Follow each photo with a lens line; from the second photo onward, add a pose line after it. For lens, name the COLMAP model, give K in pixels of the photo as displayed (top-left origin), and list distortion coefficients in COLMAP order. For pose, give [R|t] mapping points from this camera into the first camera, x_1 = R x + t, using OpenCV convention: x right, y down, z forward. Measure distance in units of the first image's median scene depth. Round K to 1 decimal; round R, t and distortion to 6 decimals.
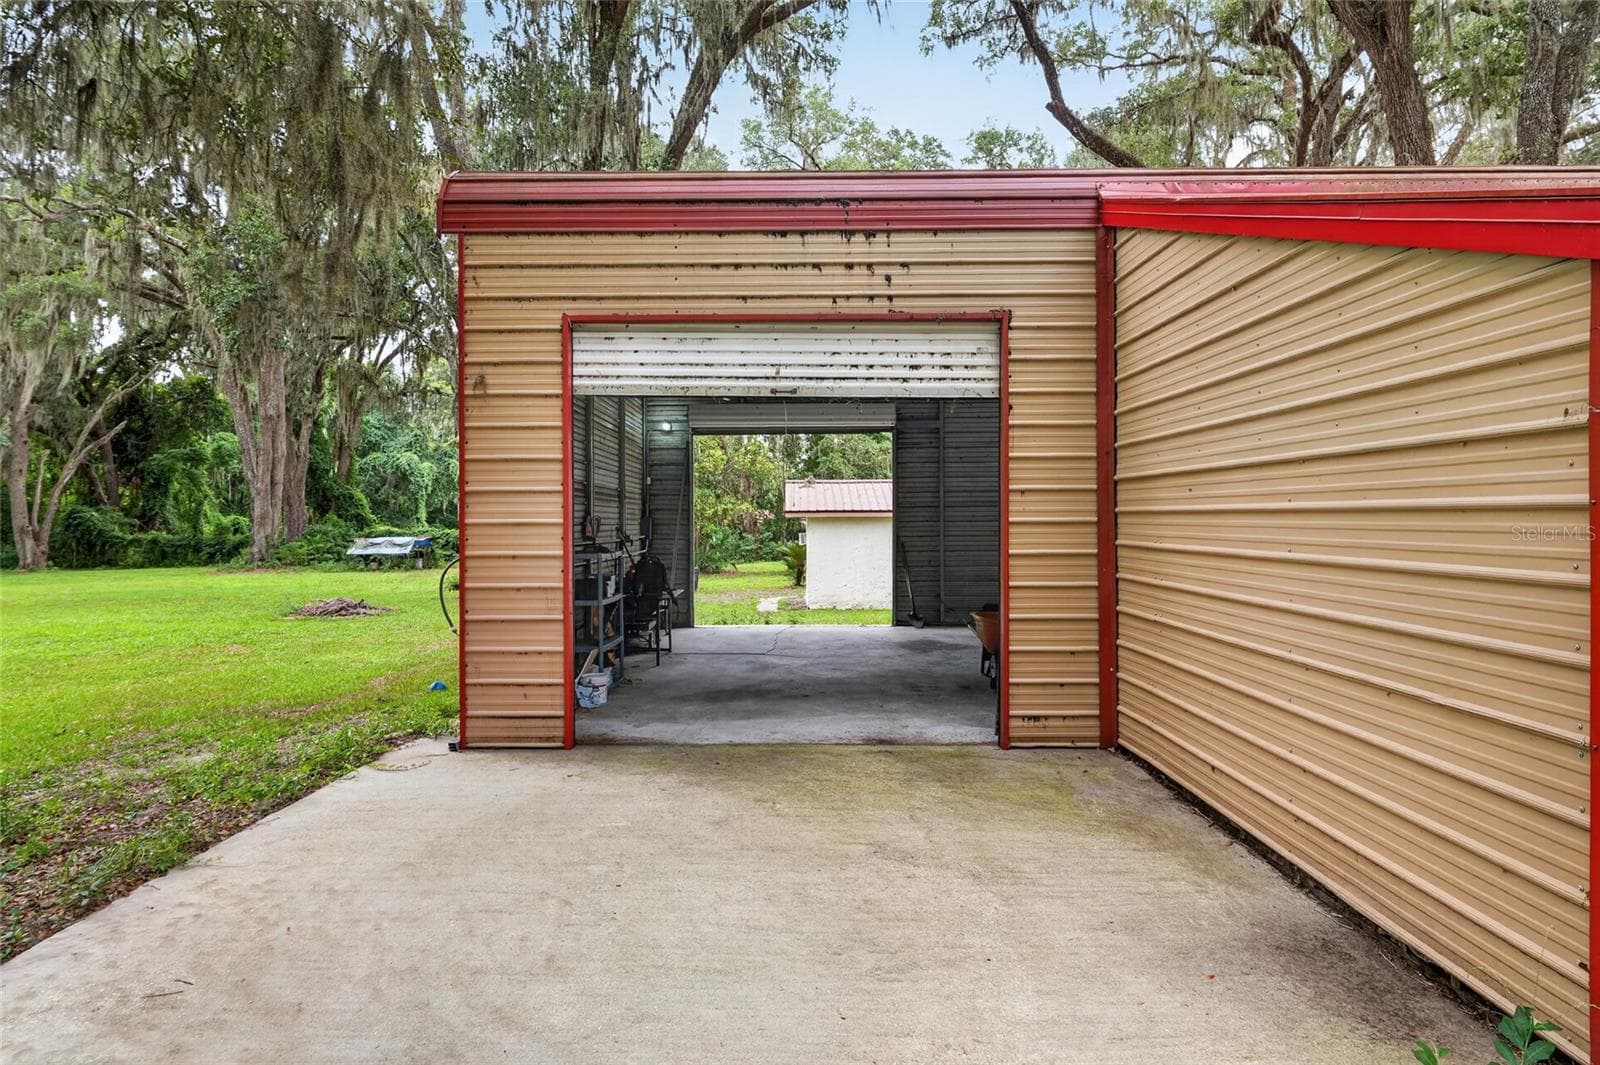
lens RADIAL K [[898.0, 0, 802.0], [0, 898.0, 534.7], [0, 0, 1]] dist [0.000788, 0.000876]
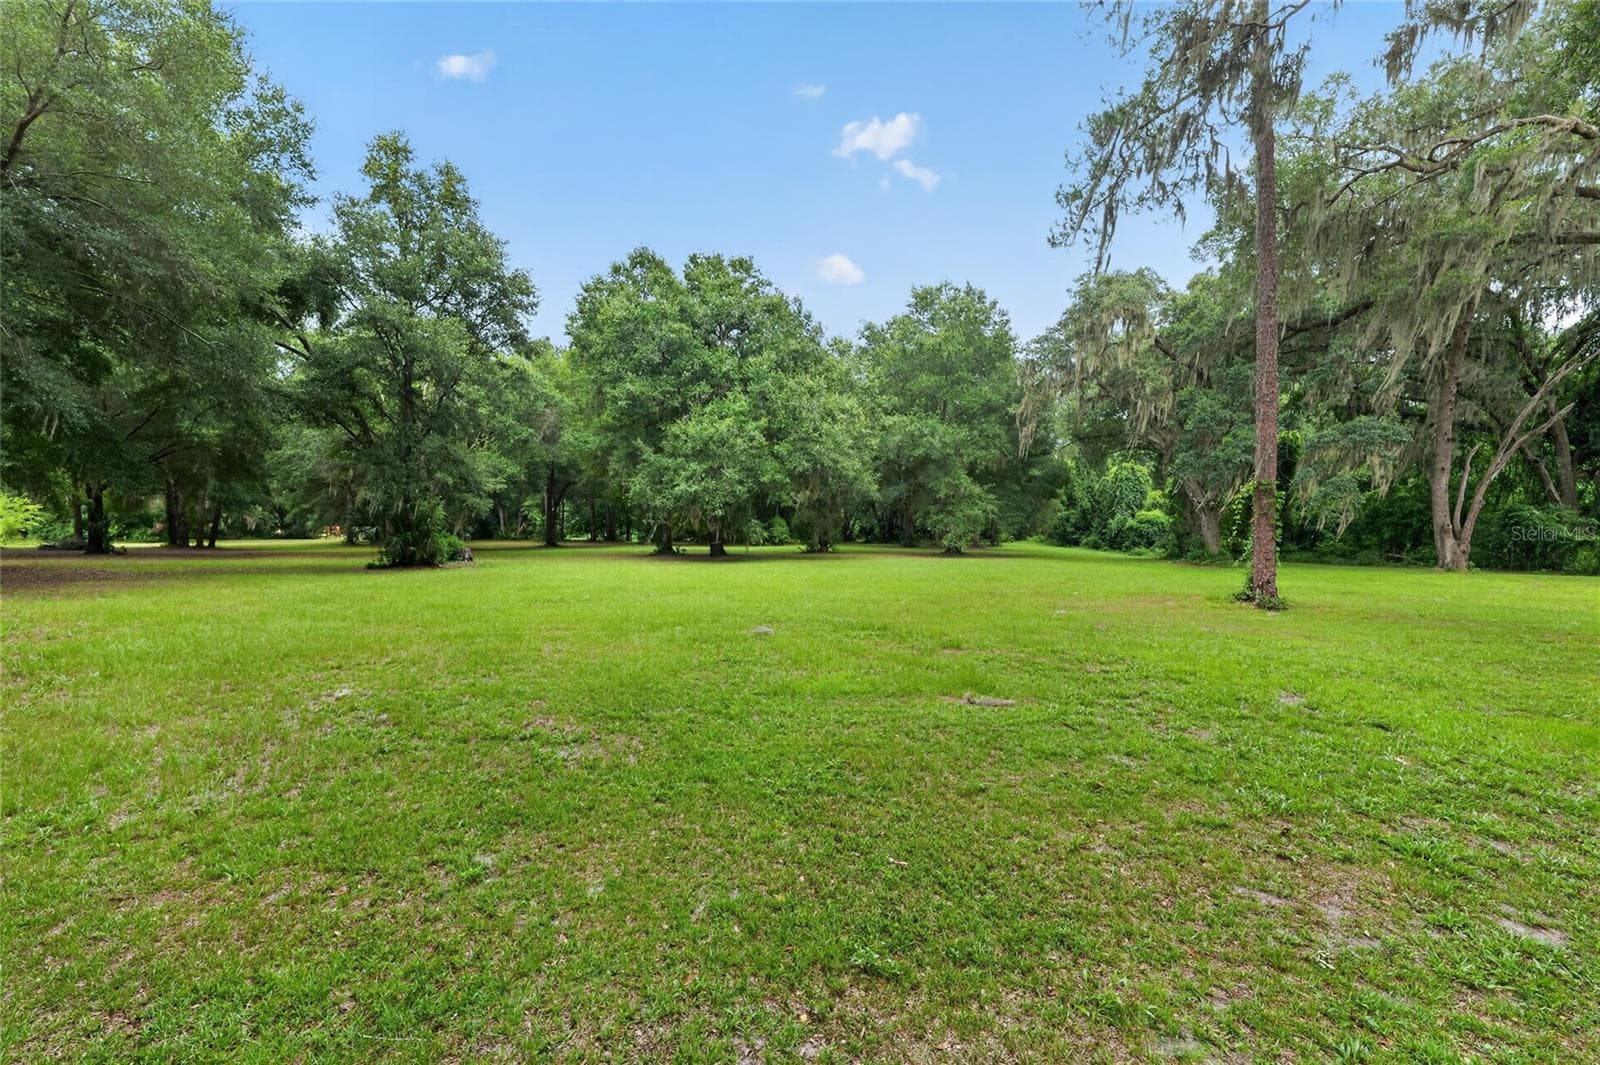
lens RADIAL K [[696.7, 0, 809.2], [0, 696.7, 532.4], [0, 0, 1]] dist [-0.001320, -0.000433]
pose [[0.049489, 0.011460, -0.998709, -0.125815], [-0.016092, 0.999814, 0.010676, 0.001891], [0.998645, 0.015543, 0.049664, 0.243123]]
